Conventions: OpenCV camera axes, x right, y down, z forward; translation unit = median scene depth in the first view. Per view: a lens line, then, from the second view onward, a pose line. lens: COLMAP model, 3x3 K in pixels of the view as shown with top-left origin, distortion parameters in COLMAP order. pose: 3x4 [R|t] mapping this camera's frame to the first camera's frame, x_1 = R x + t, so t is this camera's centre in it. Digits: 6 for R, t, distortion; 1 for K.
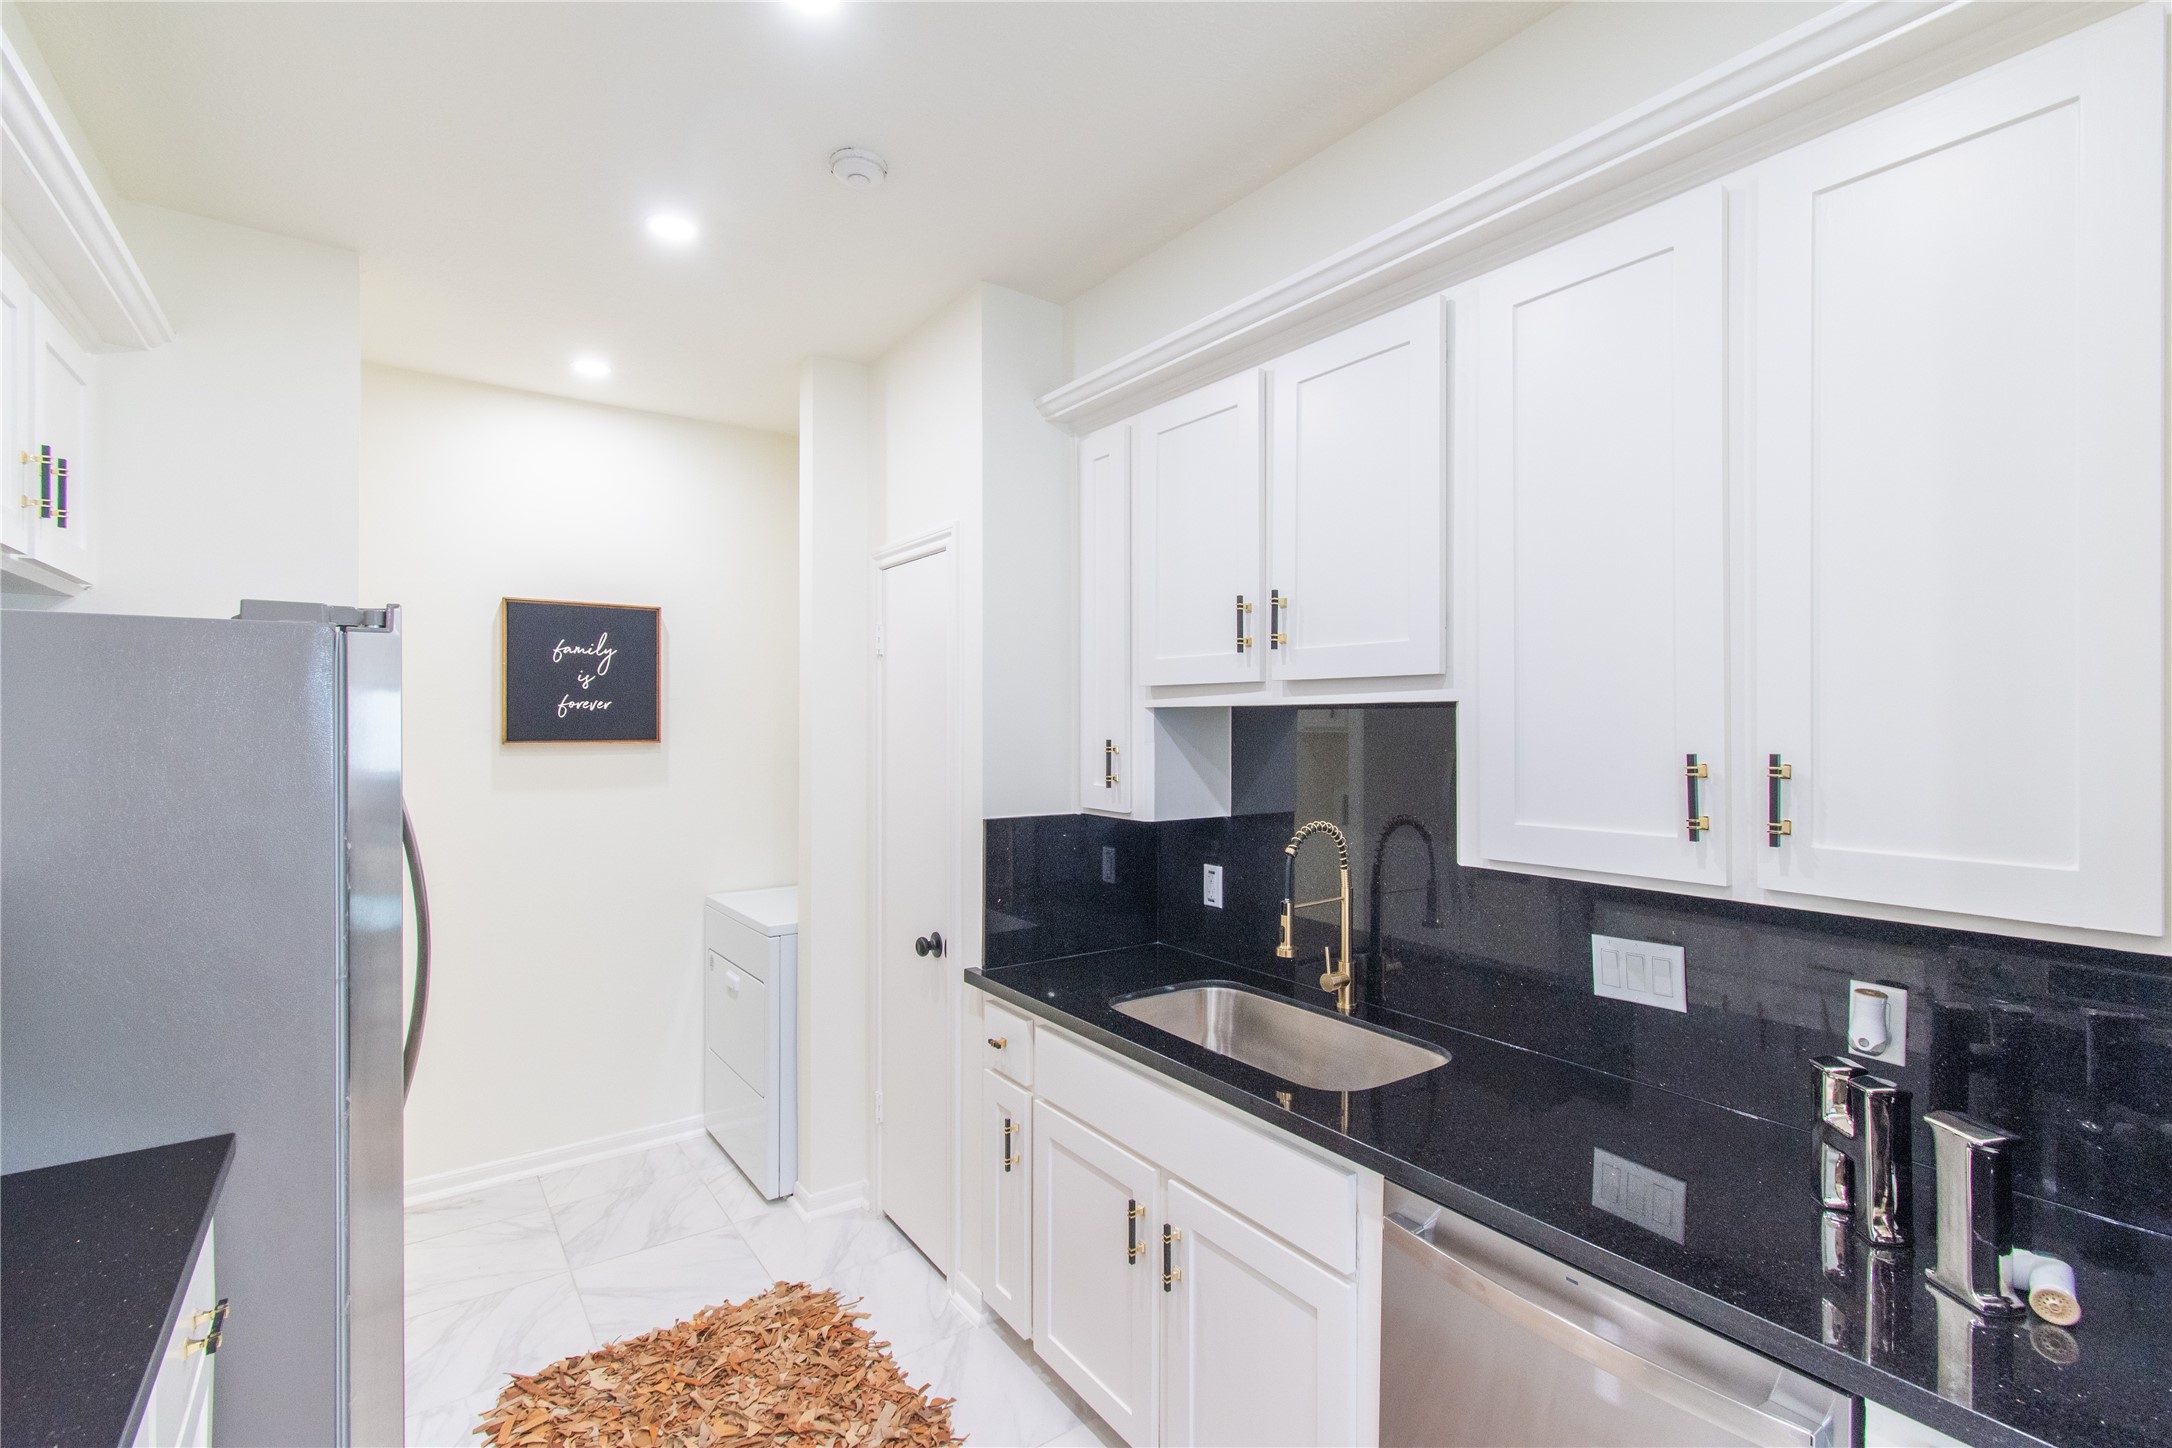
lens RADIAL K [[980.9, 0, 1118.1], [0, 980.9, 714.9], [0, 0, 1]] dist [0.000184, -0.000615]
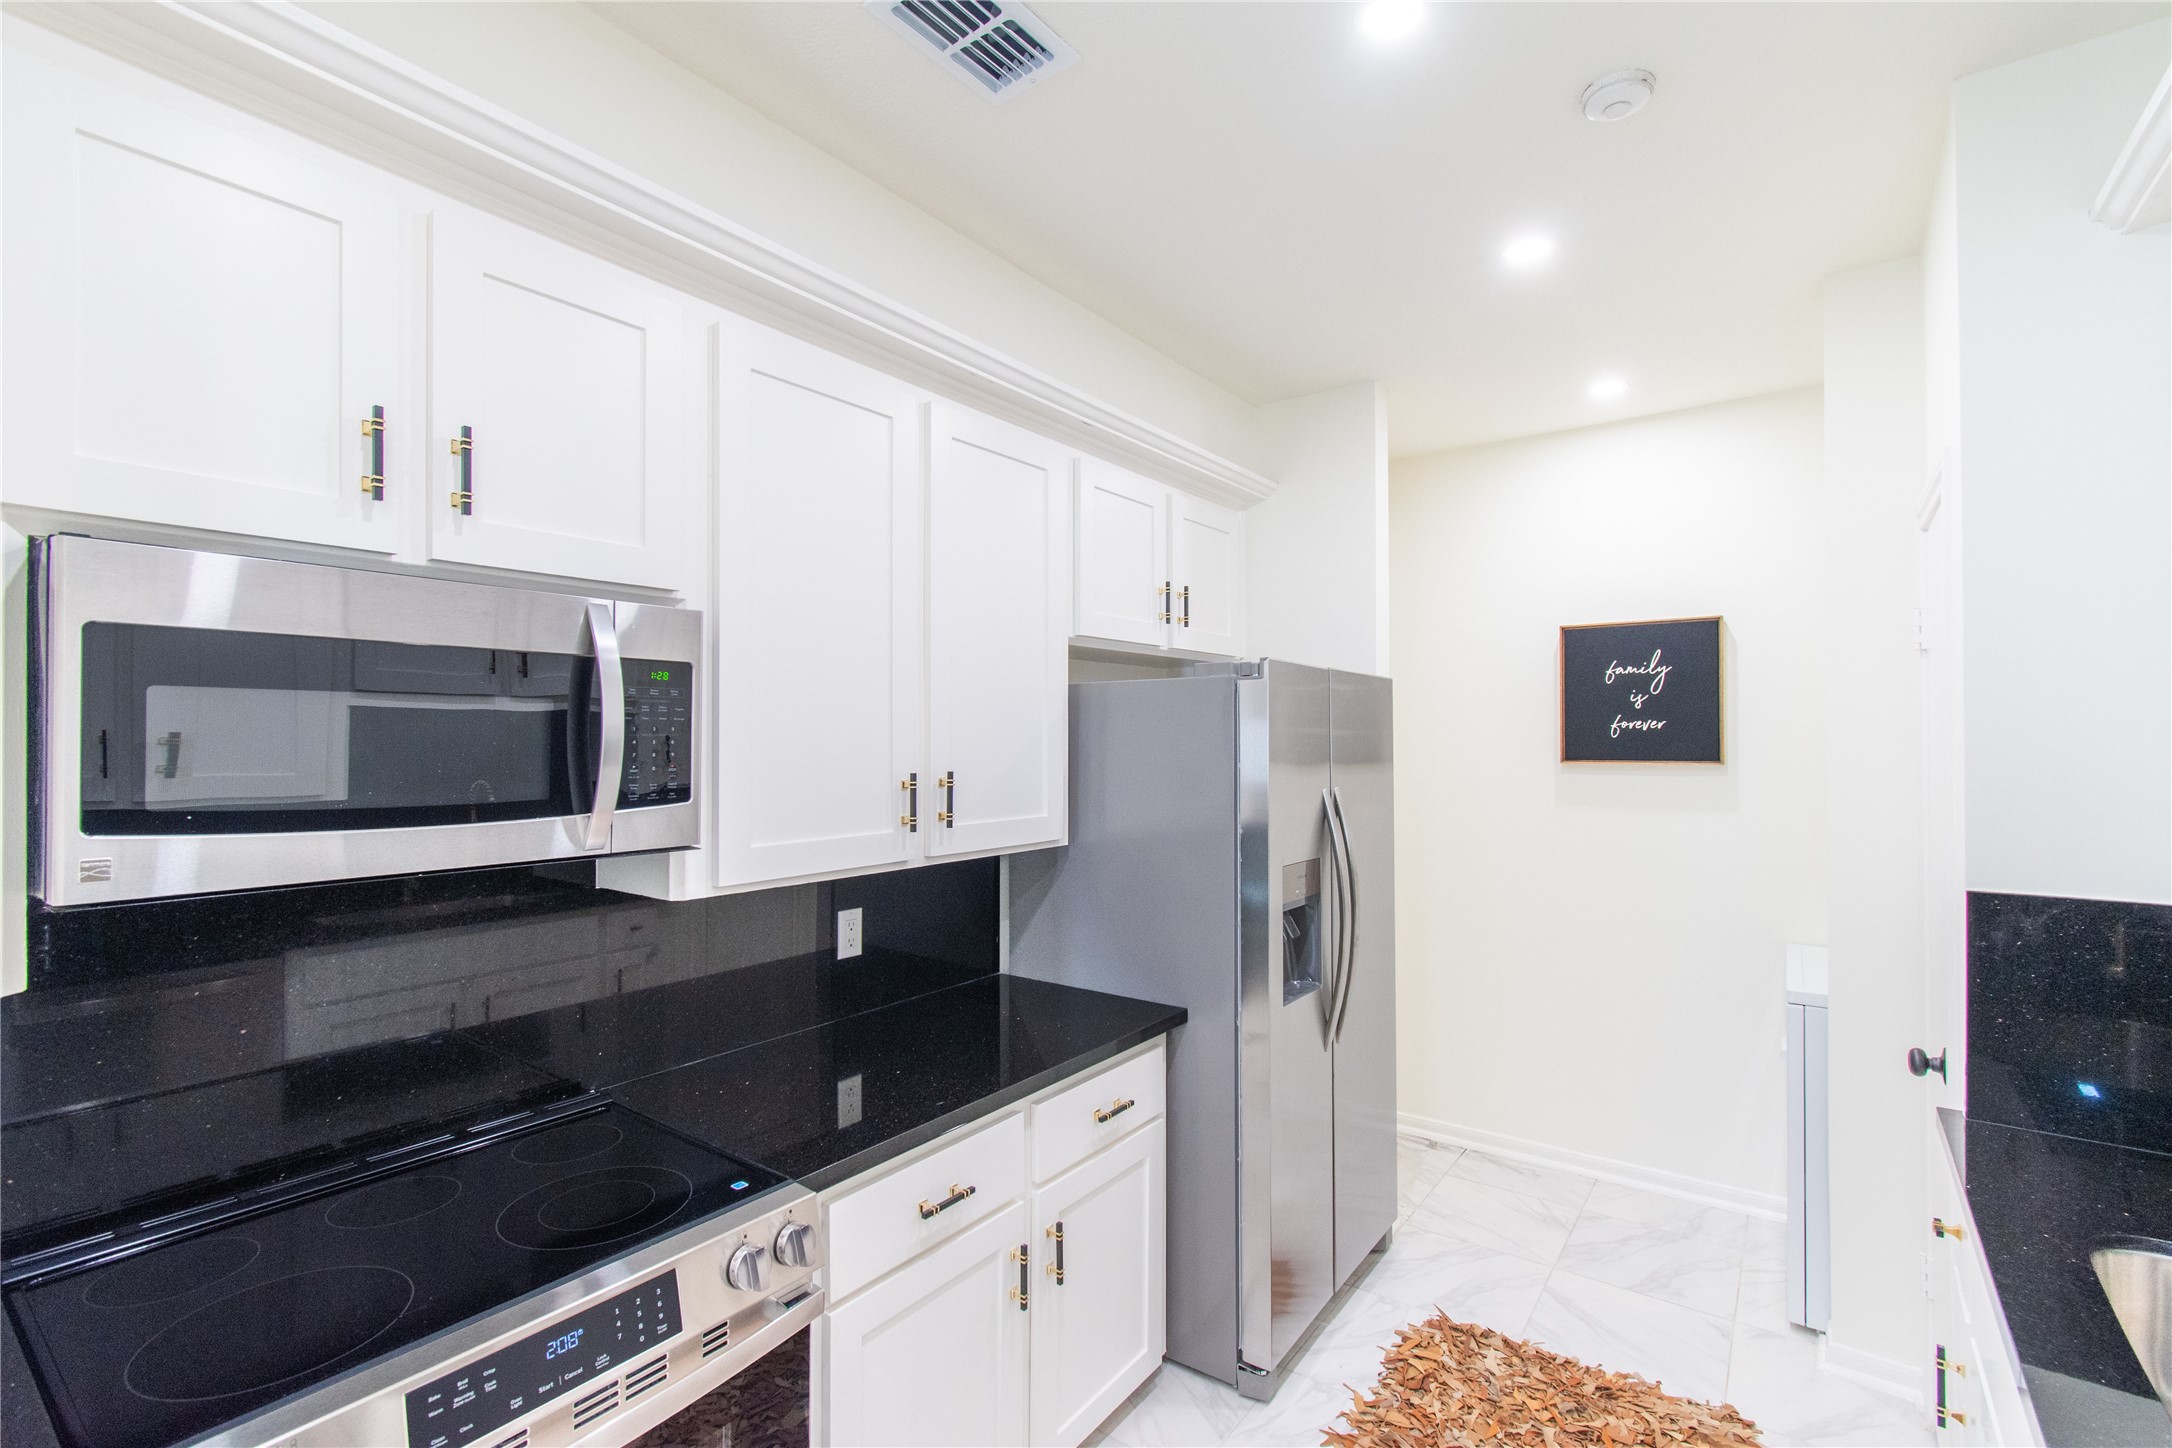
lens RADIAL K [[977.5, 0, 1082.4], [0, 977.5, 729.4], [0, 0, 1]] dist [0.003482, 0.000072]
pose [[0.290709, -0.014043, -0.956708, 0.278689], [0.009331, 0.999886, -0.011841, 0.001211], [0.956766, -0.005485, 0.290807, 0.203021]]
